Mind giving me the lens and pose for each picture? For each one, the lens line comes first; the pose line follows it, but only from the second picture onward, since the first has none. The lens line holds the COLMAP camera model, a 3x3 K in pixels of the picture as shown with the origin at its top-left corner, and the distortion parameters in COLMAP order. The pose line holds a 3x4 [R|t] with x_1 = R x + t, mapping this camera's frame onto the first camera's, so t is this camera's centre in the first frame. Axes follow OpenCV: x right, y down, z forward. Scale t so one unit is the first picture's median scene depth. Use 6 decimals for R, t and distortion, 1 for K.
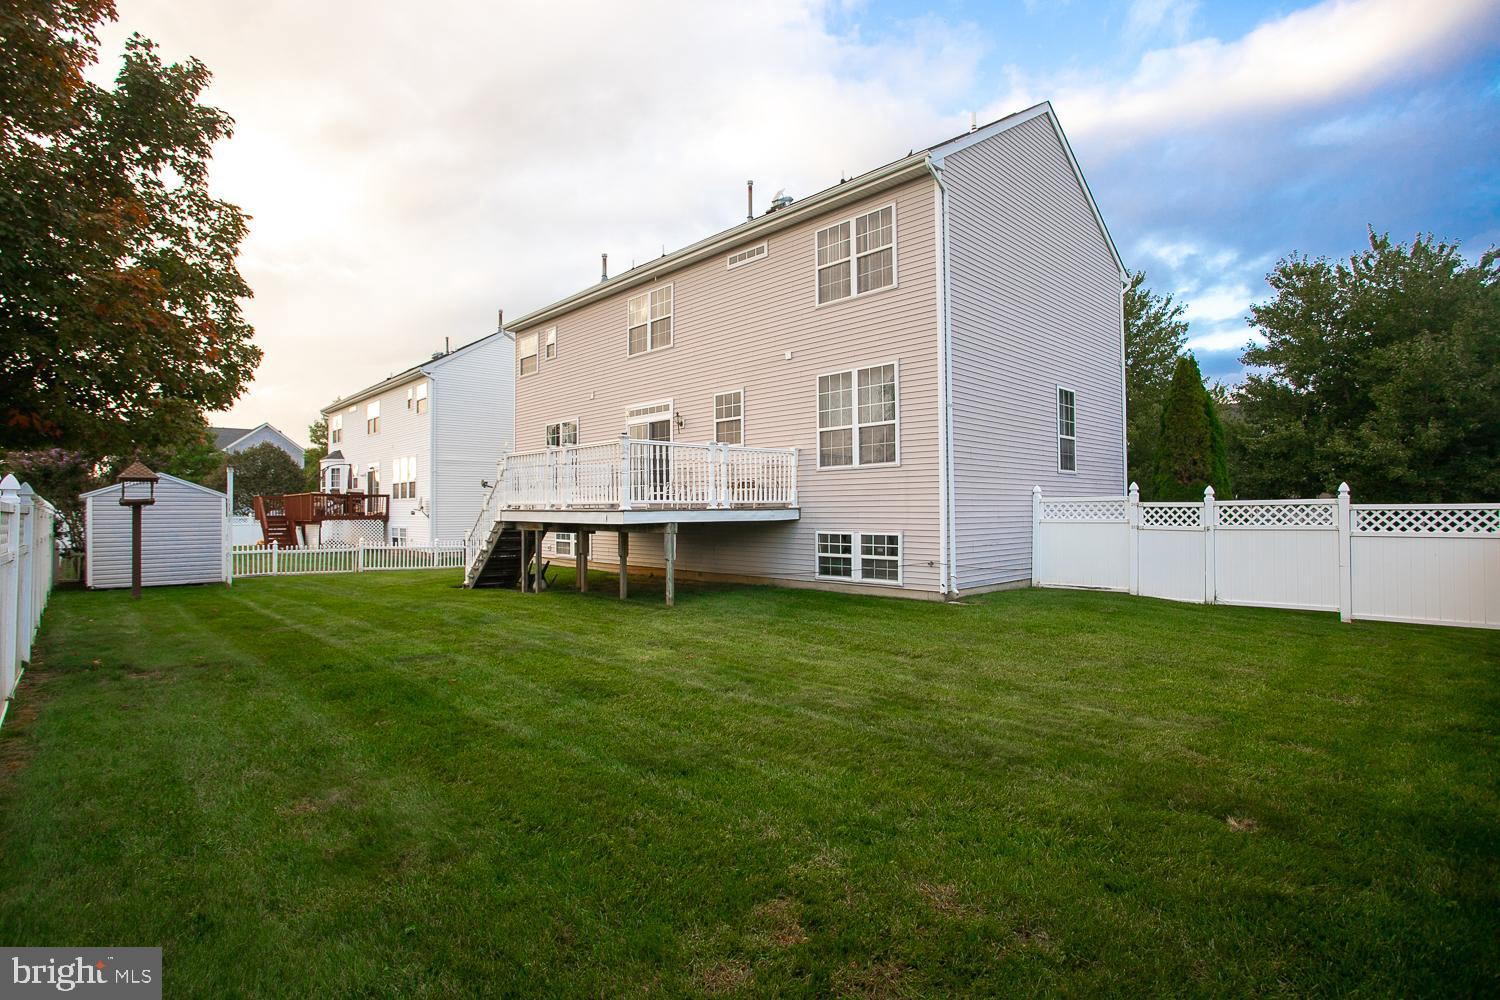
lens RADIAL K [[747.1, 0, 750.0], [0, 747.1, 500.0], [0, 0, 1]] dist [-0.022298, 0.000002]
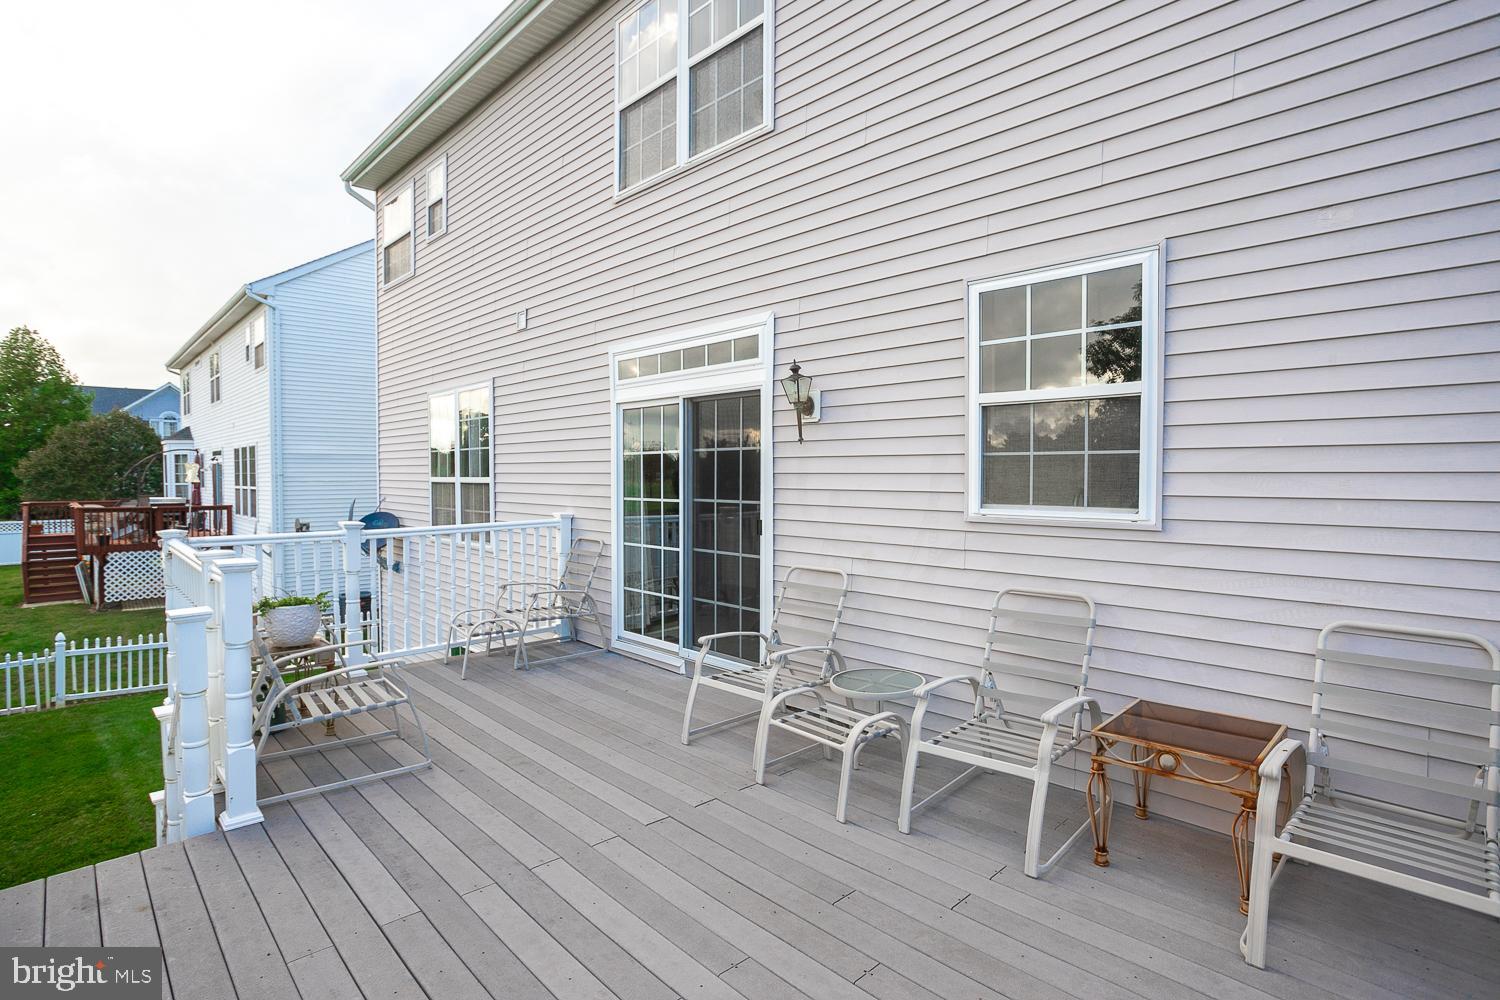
lens RADIAL K [[747.1, 0, 750.0], [0, 747.1, 500.0], [0, 0, 1]] dist [-0.022298, 0.000002]
pose [[0.999991, 0.001016, -0.004150, -0.105133], [-0.000776, 0.998356, 0.057319, -0.078206], [0.004202, -0.057315, 0.998347, 0.679631]]
